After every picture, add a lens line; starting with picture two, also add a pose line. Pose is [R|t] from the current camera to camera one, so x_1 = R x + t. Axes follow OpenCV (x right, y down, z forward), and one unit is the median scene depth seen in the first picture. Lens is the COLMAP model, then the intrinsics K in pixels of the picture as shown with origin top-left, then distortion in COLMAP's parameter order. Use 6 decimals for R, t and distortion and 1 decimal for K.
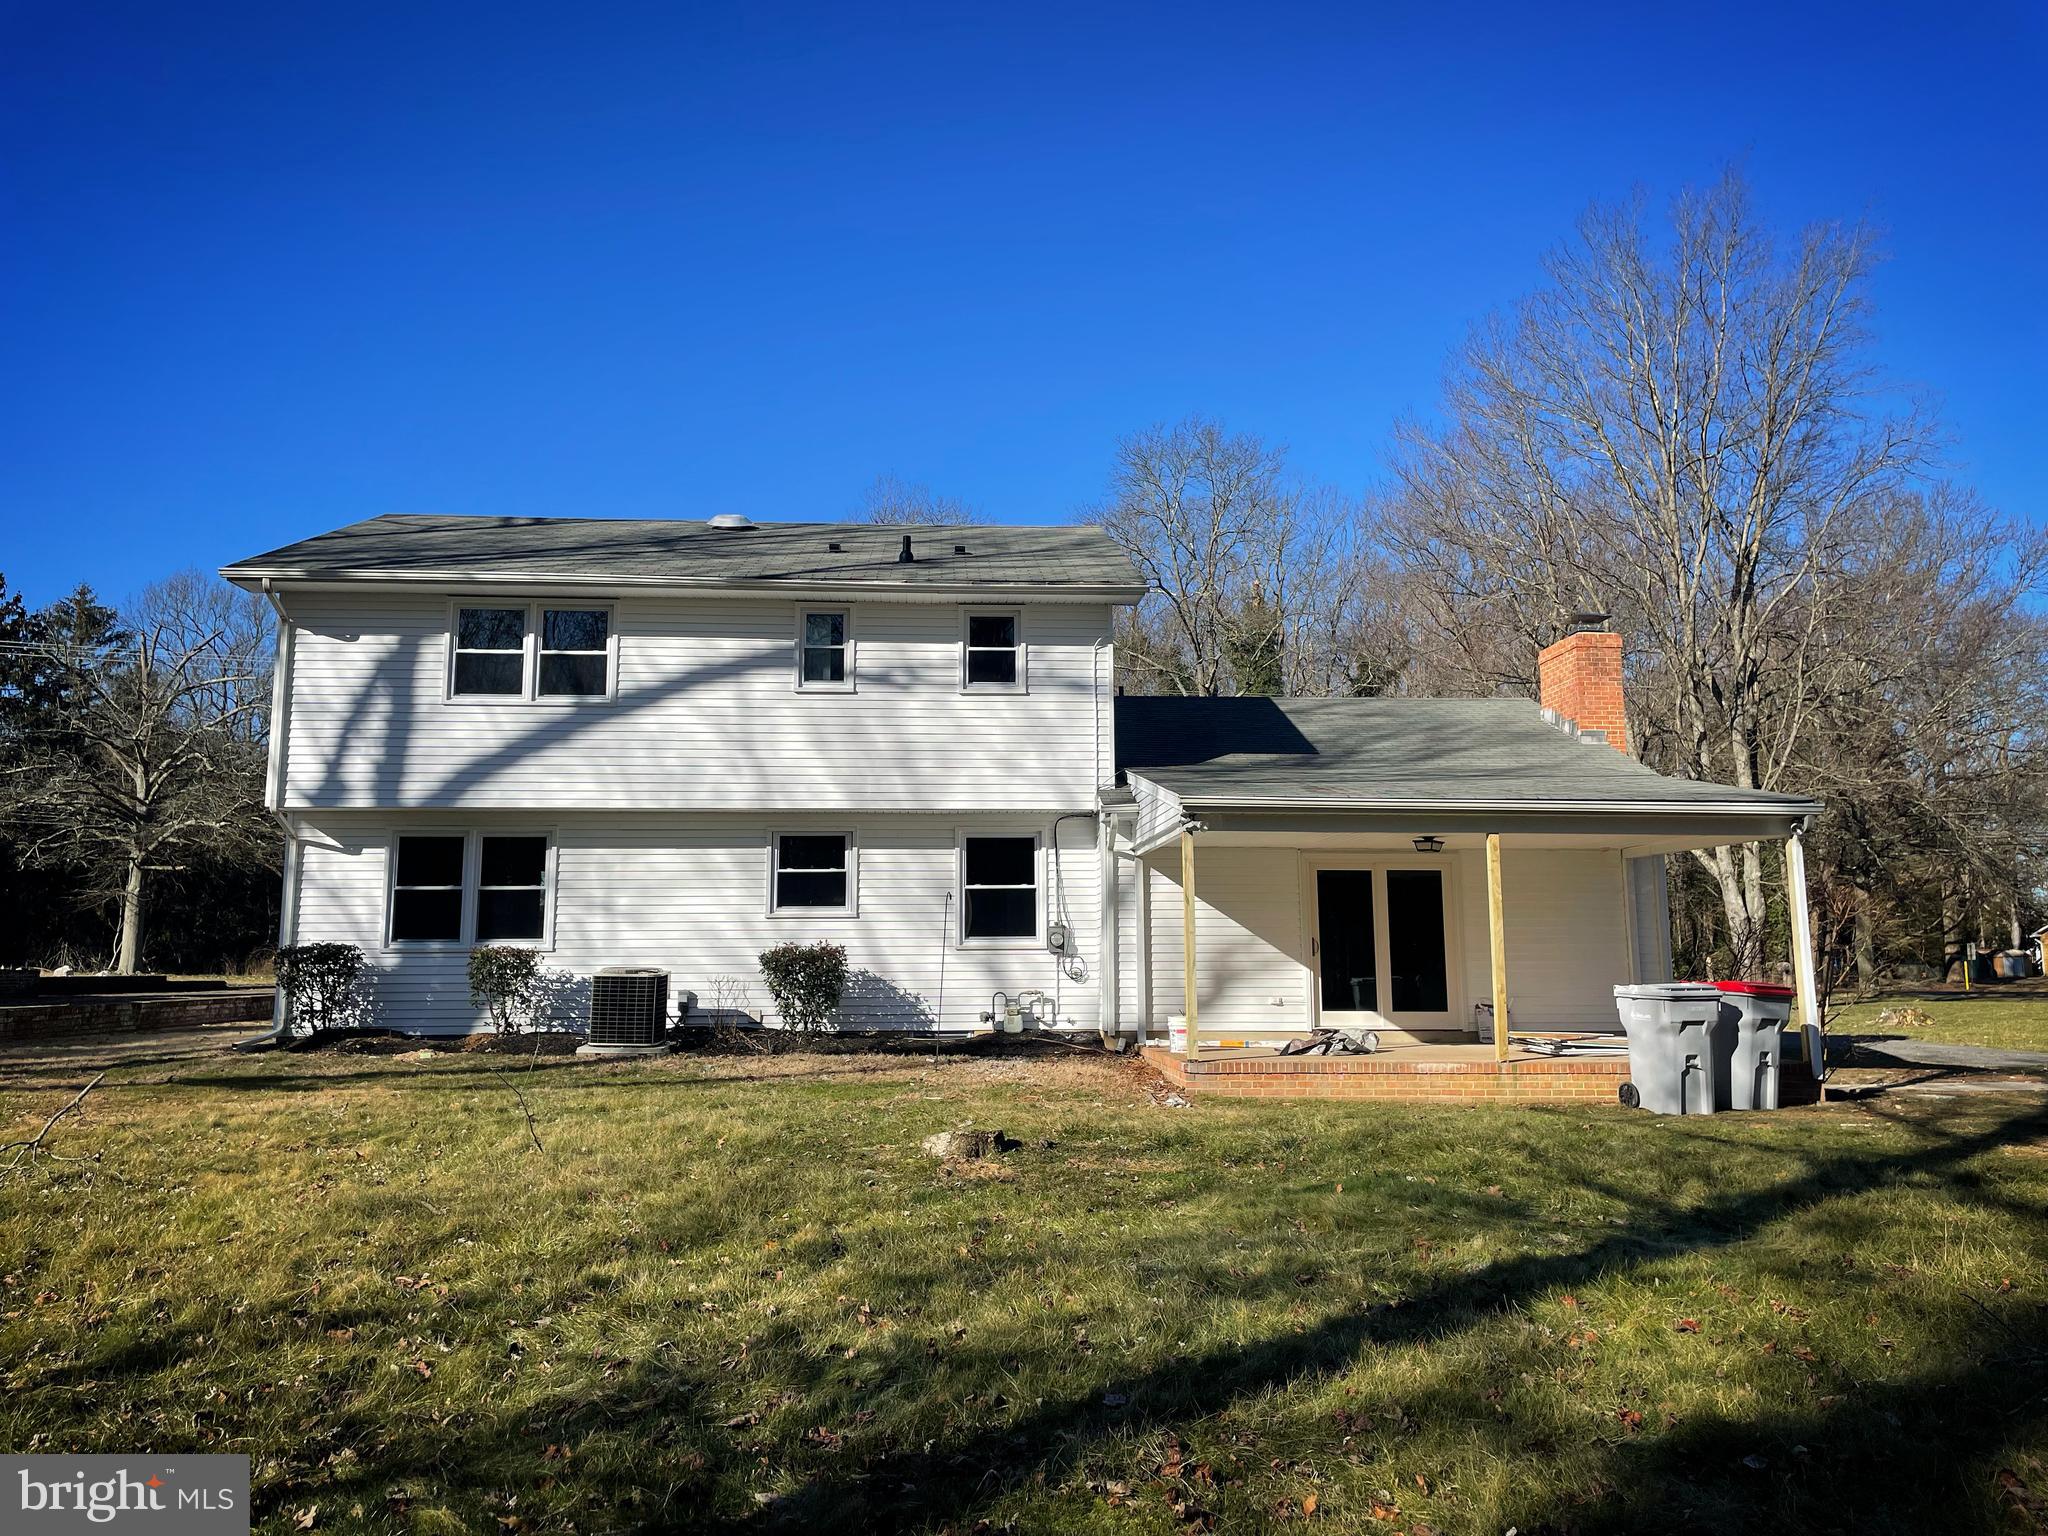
lens RADIAL K [[1542.0, 0, 1023.9], [0, 1542.0, 761.9], [0, 0, 1]] dist [0.070866, 0.002244]
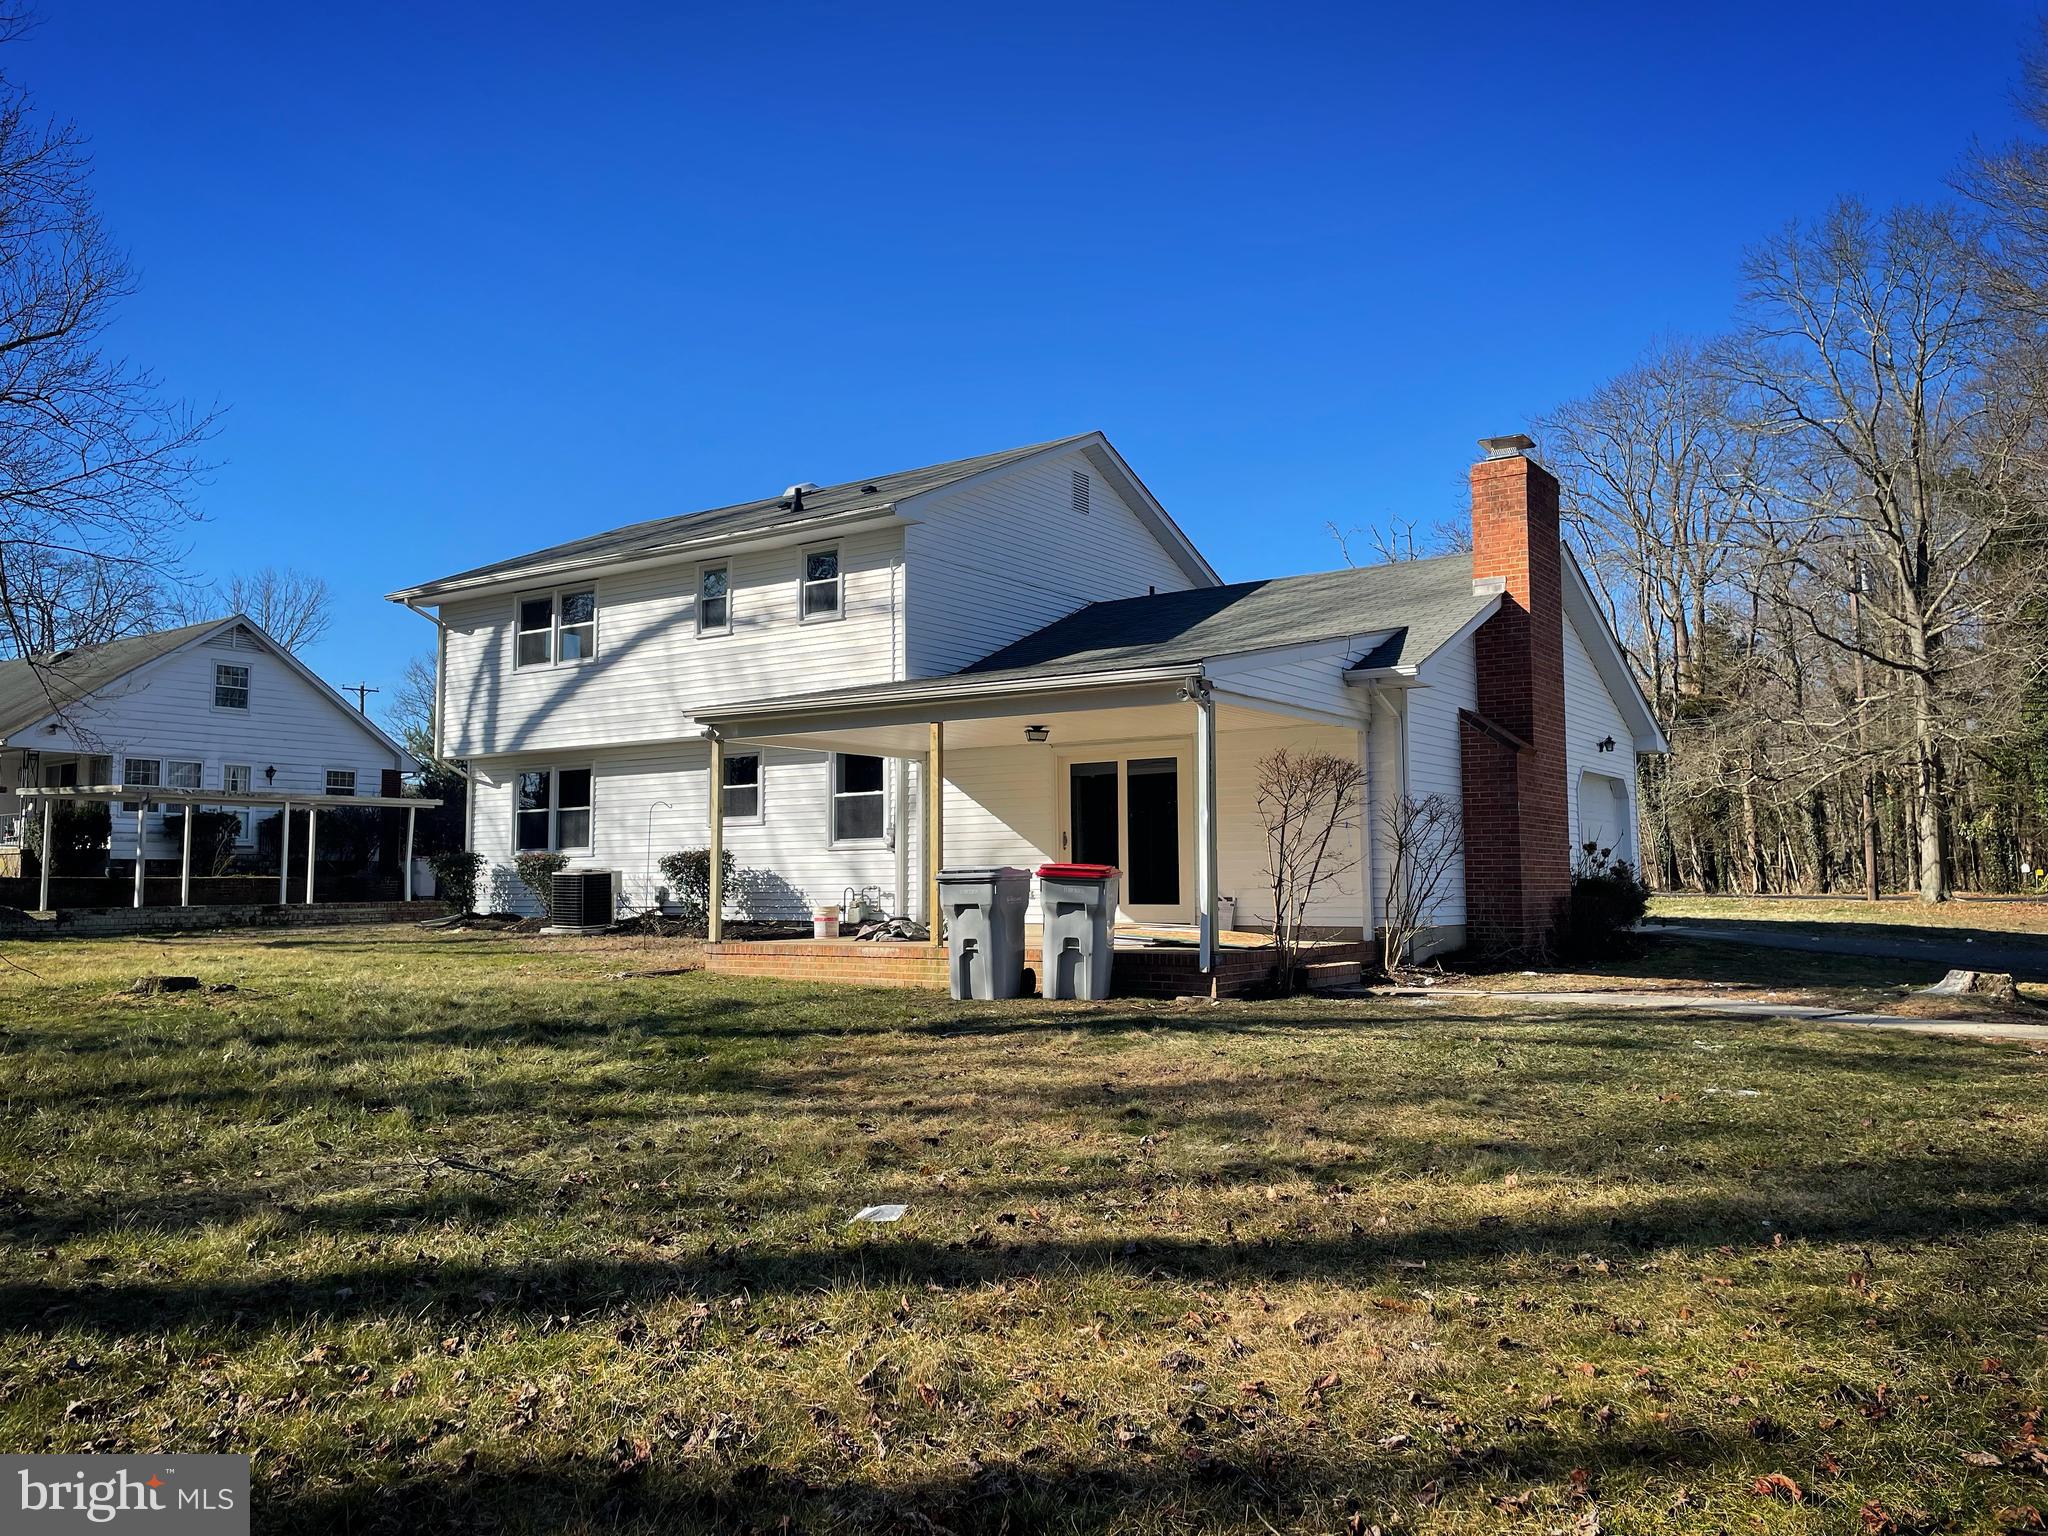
lens RADIAL K [[1542.0, 0, 1022.8], [0, 1542.0, 771.4], [0, 0, 1]] dist [0.070866, 0.002244]
pose [[0.792912, -0.049274, -0.607341, 0.774738], [0.086432, 0.995742, 0.032055, 0.040026], [0.603176, -0.077910, 0.793794, 0.191294]]
